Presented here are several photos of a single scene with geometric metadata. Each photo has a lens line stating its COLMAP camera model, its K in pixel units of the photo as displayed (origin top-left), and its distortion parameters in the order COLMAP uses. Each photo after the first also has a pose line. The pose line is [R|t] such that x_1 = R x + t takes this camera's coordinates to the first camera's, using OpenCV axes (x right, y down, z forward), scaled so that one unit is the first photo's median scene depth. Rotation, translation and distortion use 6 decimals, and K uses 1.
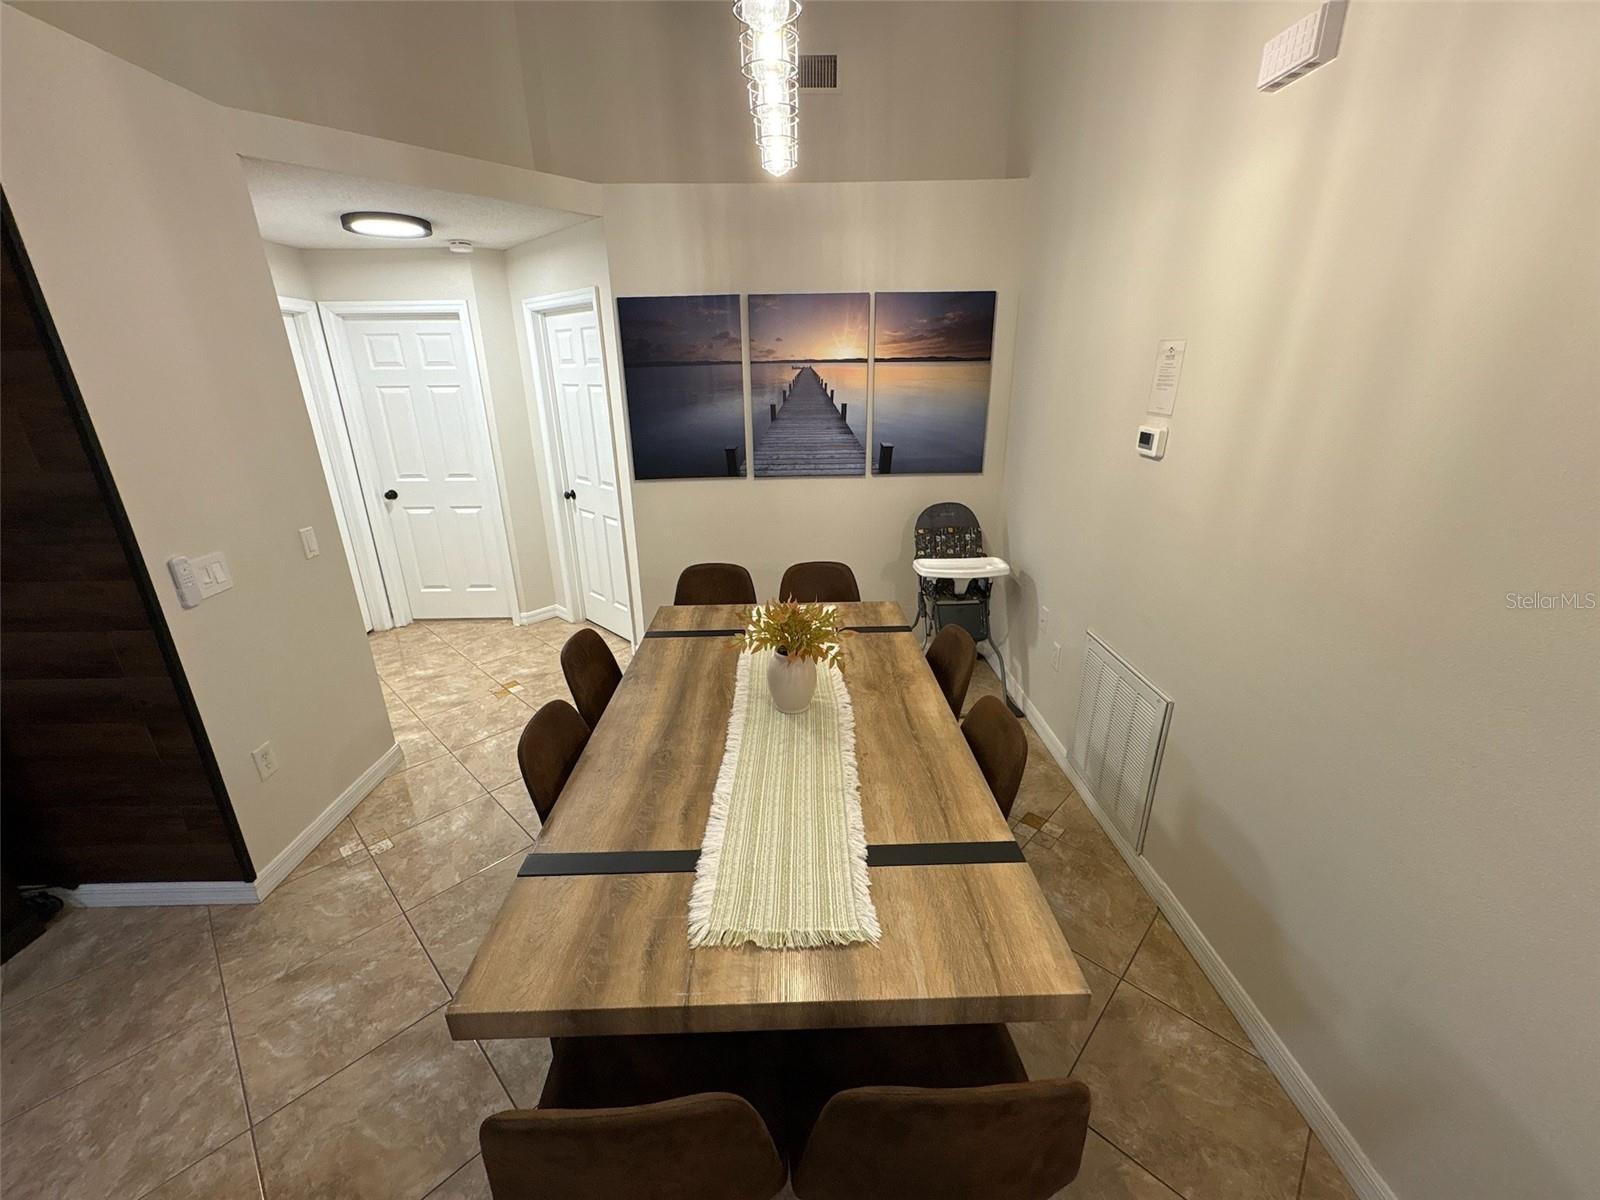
lens RADIAL K [[640.8, 0, 799.1], [0, 640.8, 602.6], [0, 0, 1]] dist [0.000695, 0.000292]
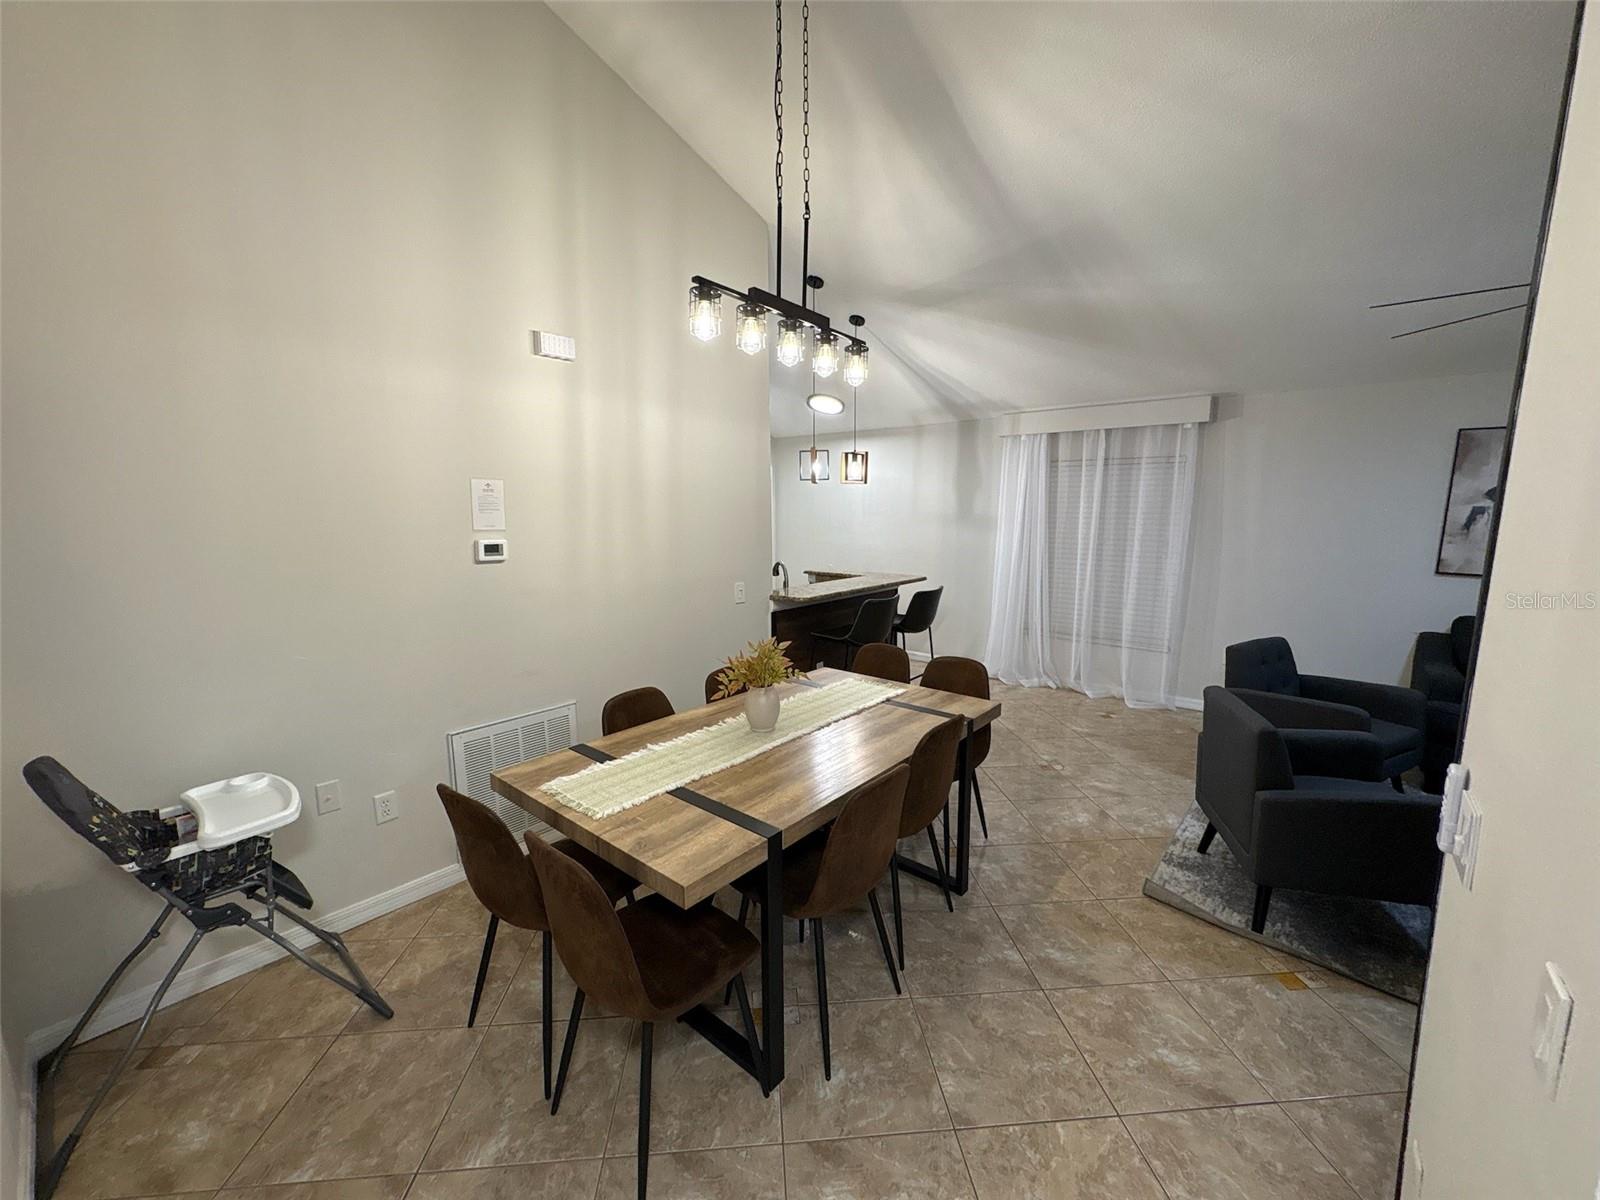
lens RADIAL K [[640.8, 0, 803.2], [0, 640.8, 603.2], [0, 0, 1]] dist [0.000695, 0.000292]
pose [[-0.755629, -0.078787, 0.650245, -0.777223], [0.236585, 0.892889, 0.383115, -0.489916], [-0.610780, 0.443331, -0.656053, 1.464283]]
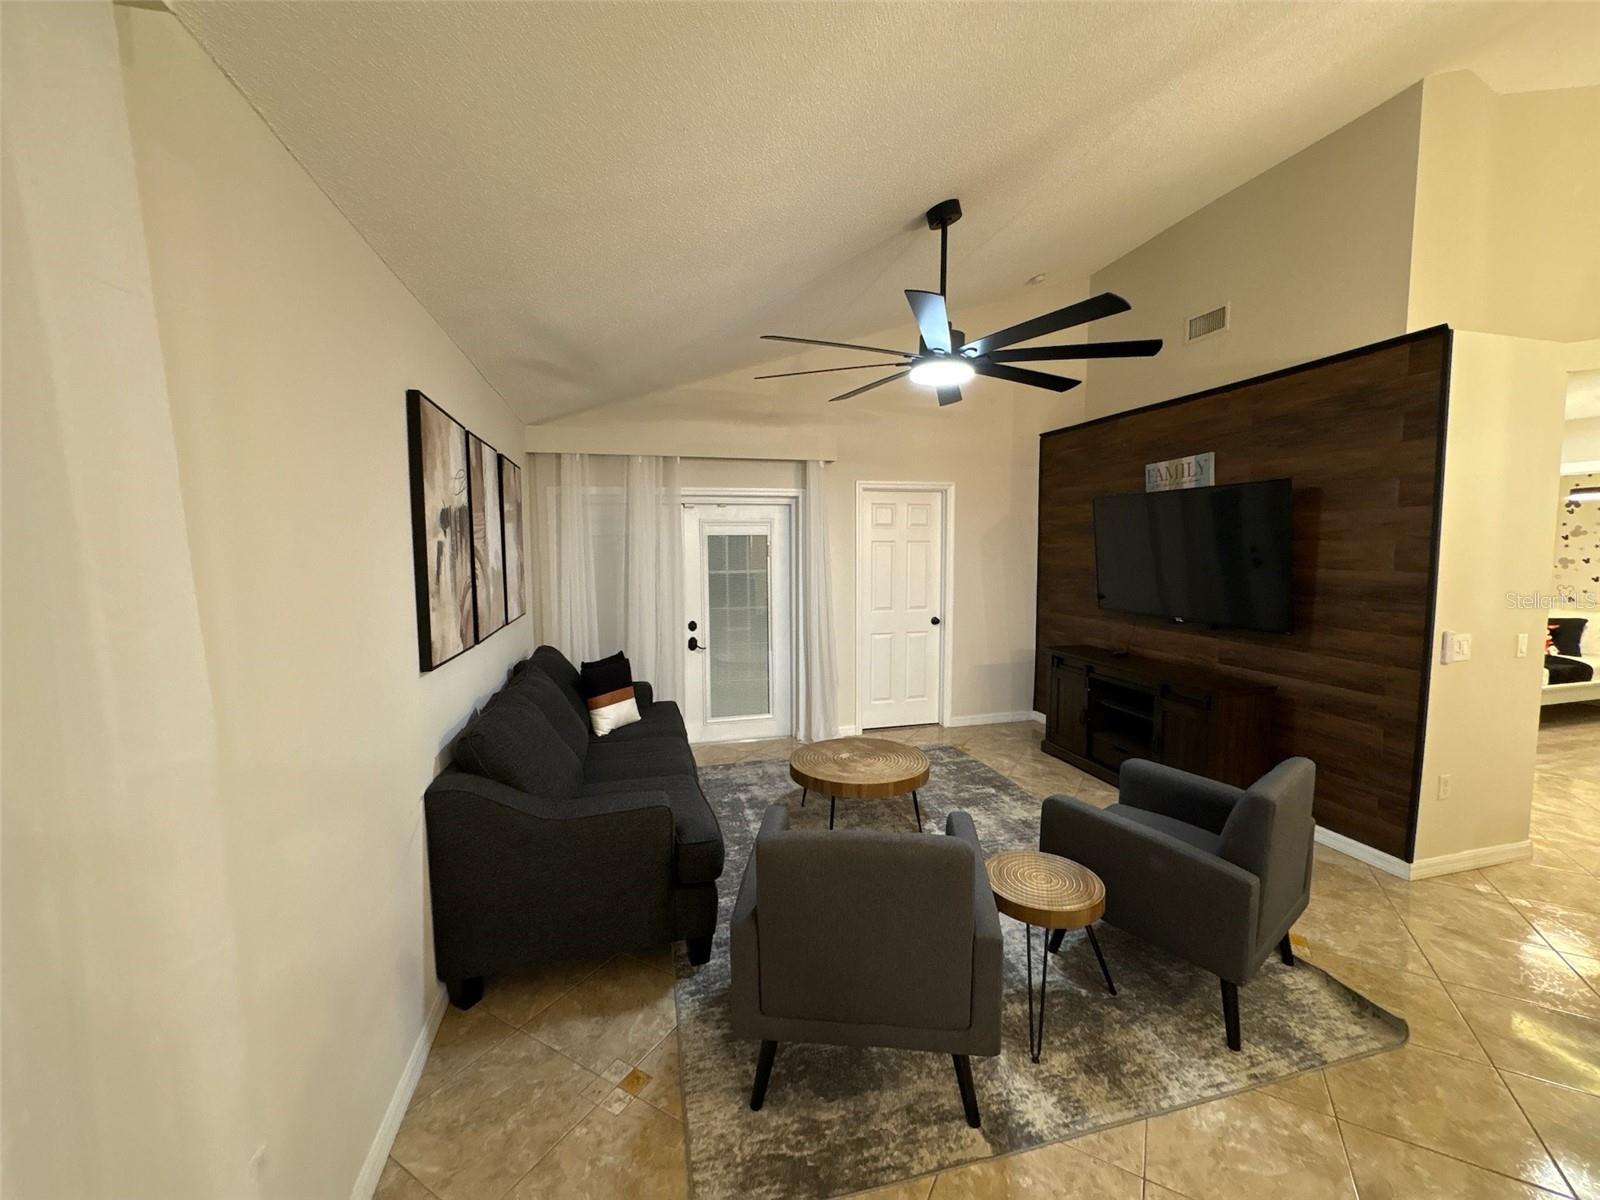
lens RADIAL K [[640.8, 0, 792.5], [0, 640.8, 601.1], [0, 0, 1]] dist [0.000695, 0.000292]
pose [[0.243901, 0.091076, -0.965514, 0.115465], [-0.325470, 0.945527, 0.006972, 0.322090], [0.913554, 0.312546, 0.260258, -0.767309]]
